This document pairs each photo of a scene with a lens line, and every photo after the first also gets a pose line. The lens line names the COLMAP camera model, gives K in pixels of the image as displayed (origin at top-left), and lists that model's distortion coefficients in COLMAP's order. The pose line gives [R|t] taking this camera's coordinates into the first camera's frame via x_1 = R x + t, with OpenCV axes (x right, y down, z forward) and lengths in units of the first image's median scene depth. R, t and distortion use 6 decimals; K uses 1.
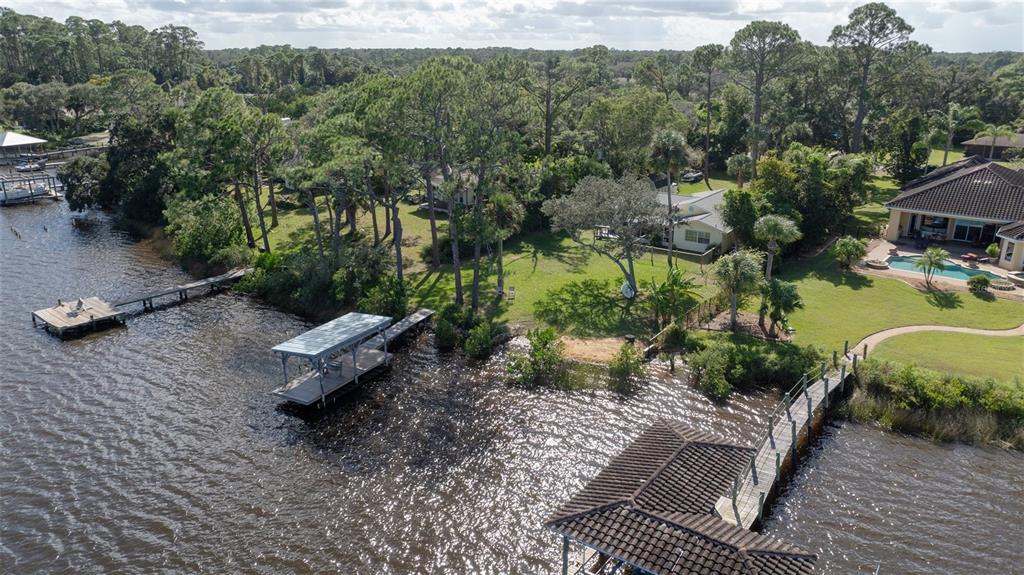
lens RADIAL K [[726.9, 0, 509.1], [0, 726.9, 288.9], [0, 0, 1]] dist [-0.023410, 0.023172]
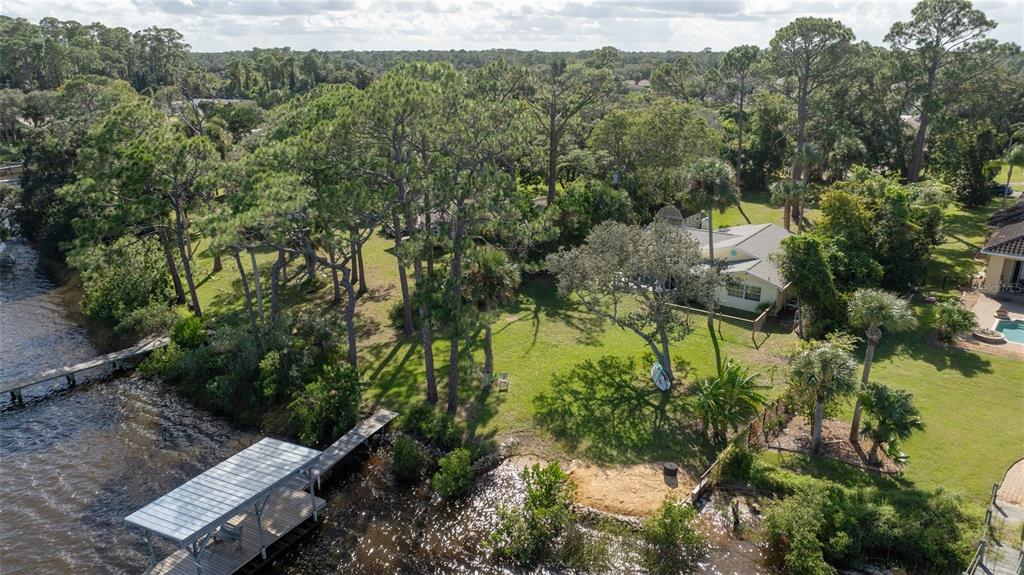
lens RADIAL K [[726.9, 0, 514.3], [0, 726.9, 288.8], [0, 0, 1]] dist [-0.023410, 0.023172]
pose [[0.999996, -0.002318, -0.001823, 0.013362], [0.002314, 0.999995, -0.002240, -0.075377], [0.001828, 0.002236, 0.999996, 0.222505]]
